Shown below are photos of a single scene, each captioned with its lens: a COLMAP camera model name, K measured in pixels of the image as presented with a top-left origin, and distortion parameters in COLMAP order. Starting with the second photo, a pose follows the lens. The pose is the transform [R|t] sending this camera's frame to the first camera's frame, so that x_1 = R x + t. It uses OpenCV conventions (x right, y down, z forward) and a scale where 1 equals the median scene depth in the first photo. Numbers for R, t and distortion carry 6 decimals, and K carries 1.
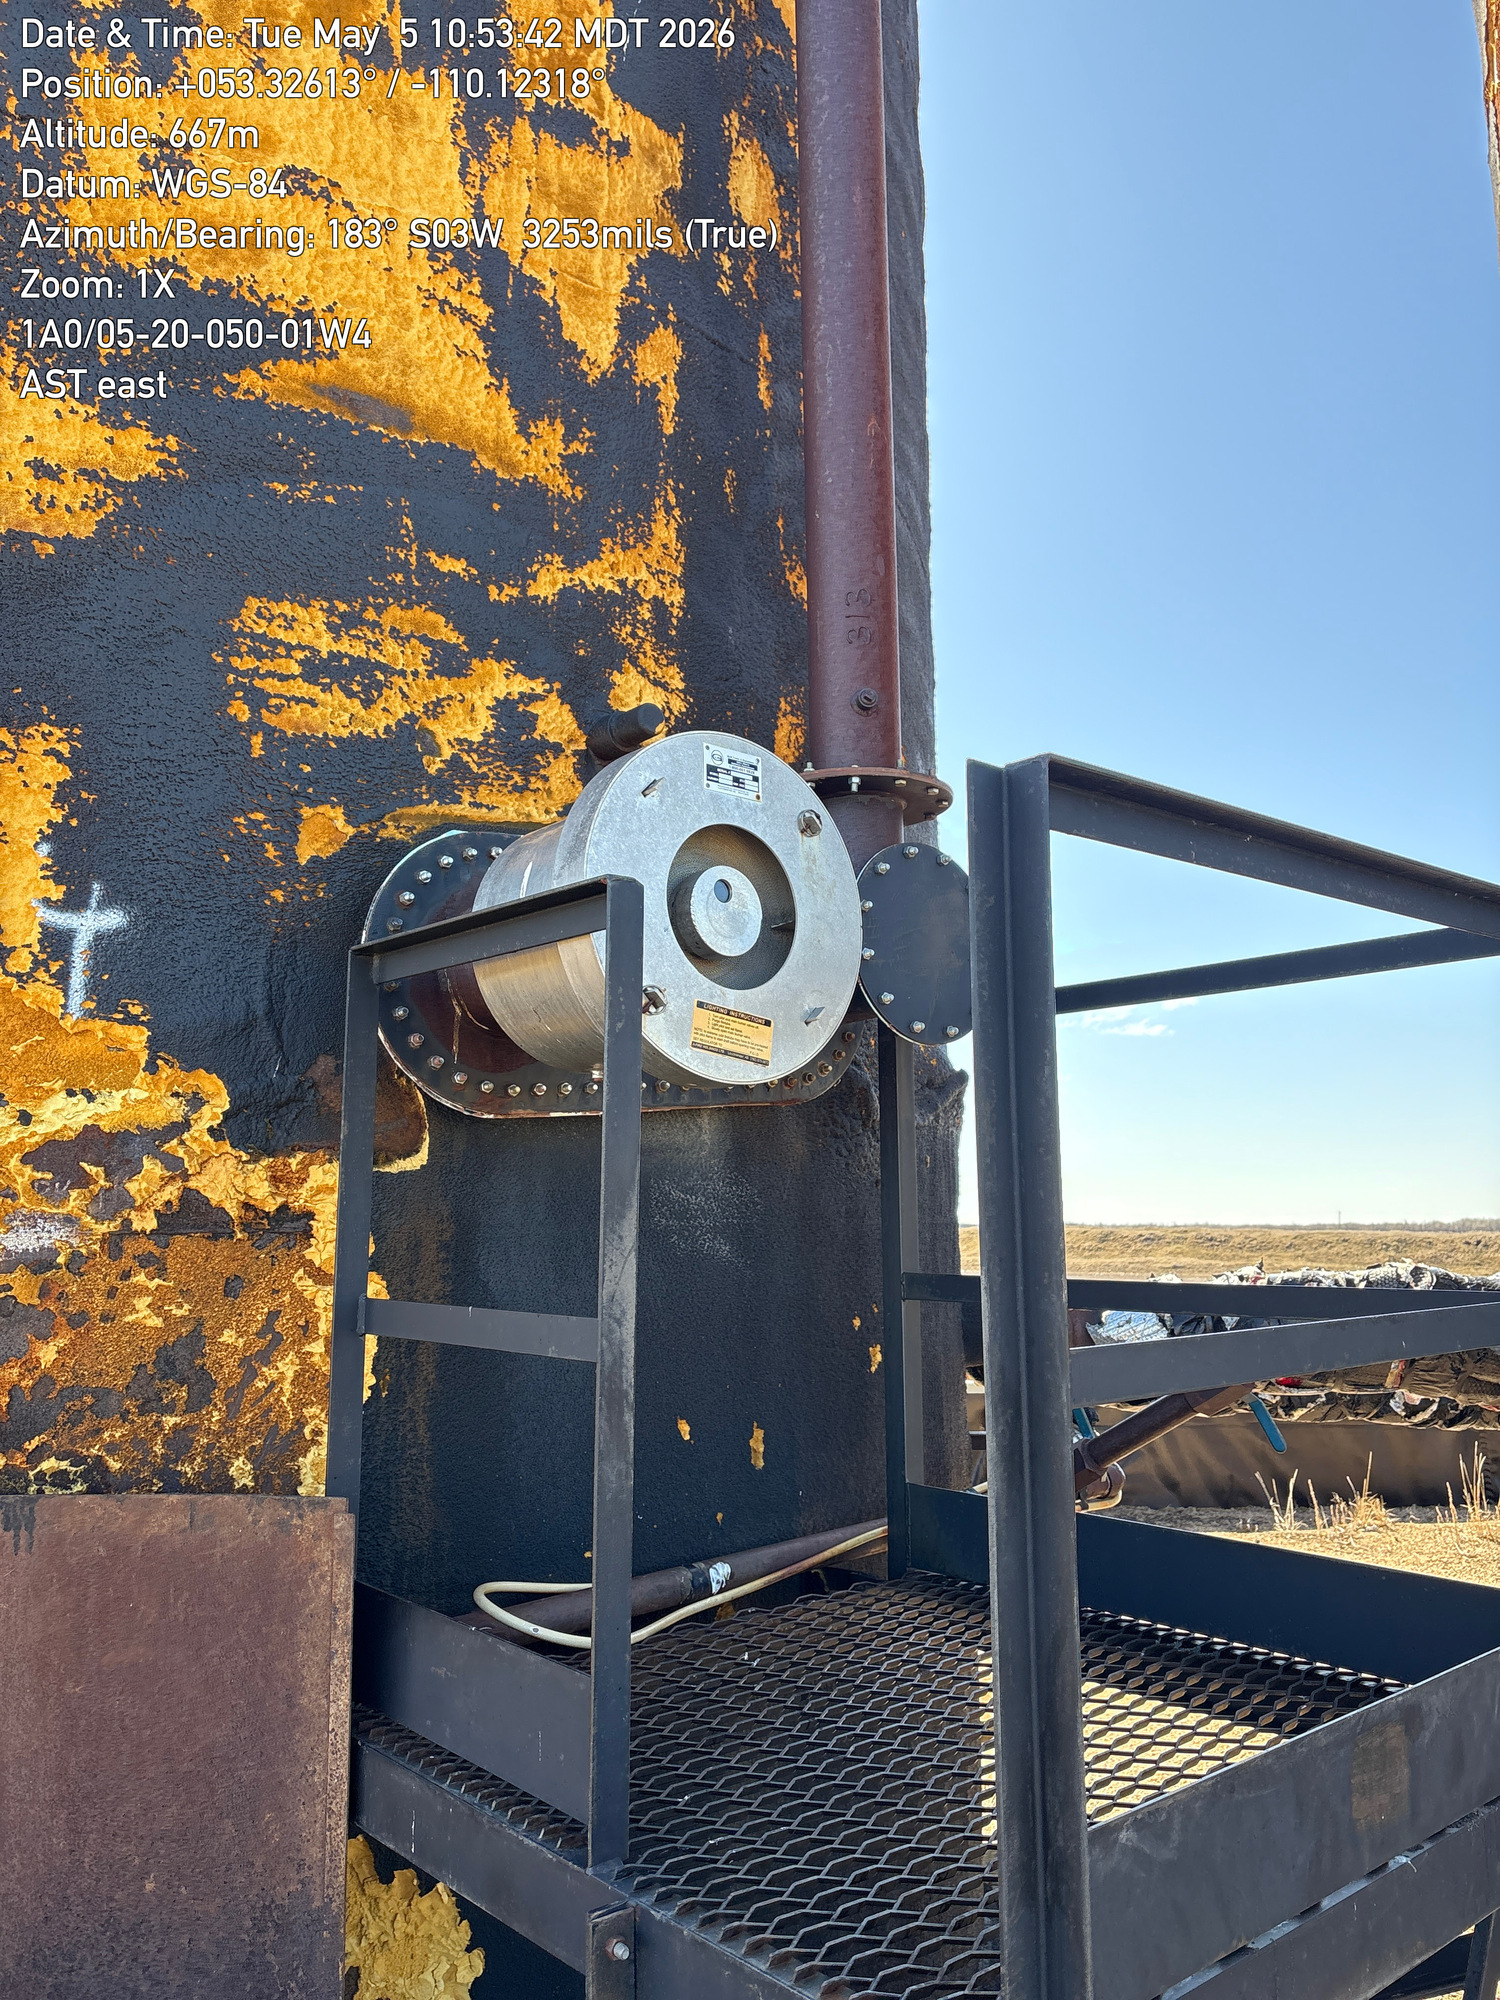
lens RADIAL K [[1482.4, 0, 758.2], [0, 1482.4, 1009.7], [0, 0, 1]] dist [0.076054, -0.081940]
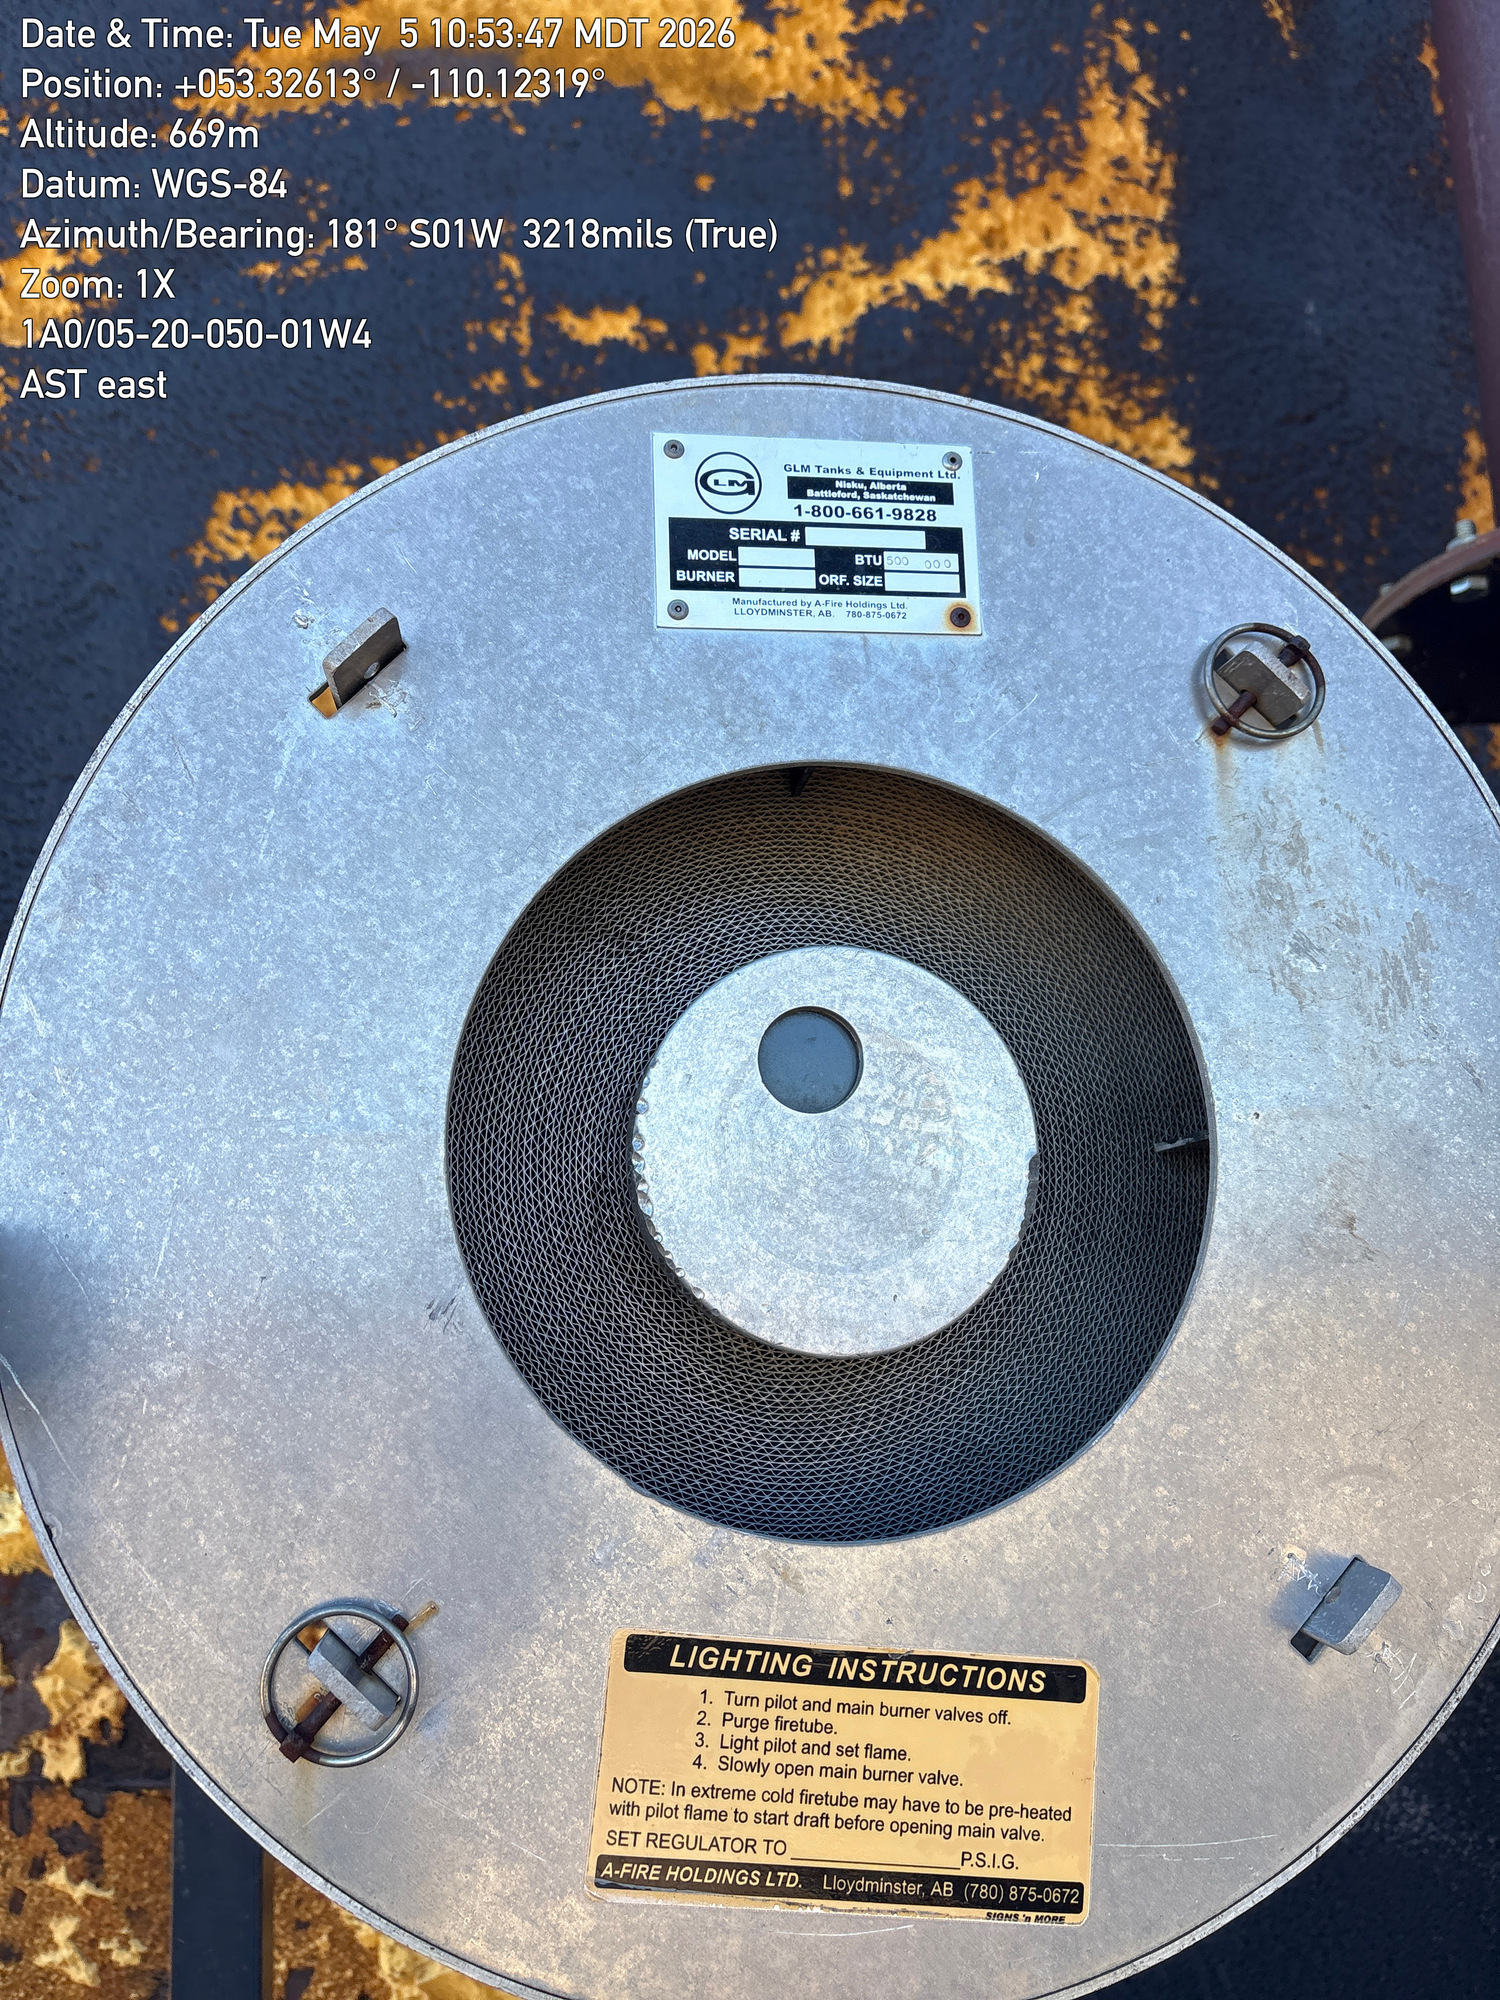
lens RADIAL K [[1482.4, 0, 758.2], [0, 1482.4, 1009.7], [0, 0, 1]] dist [0.076054, -0.081940]
pose [[0.842246, -0.098408, -0.530036, 0.066692], [0.100234, 0.994640, -0.025392, -0.061226], [0.529694, -0.031742, 0.847595, 0.595982]]
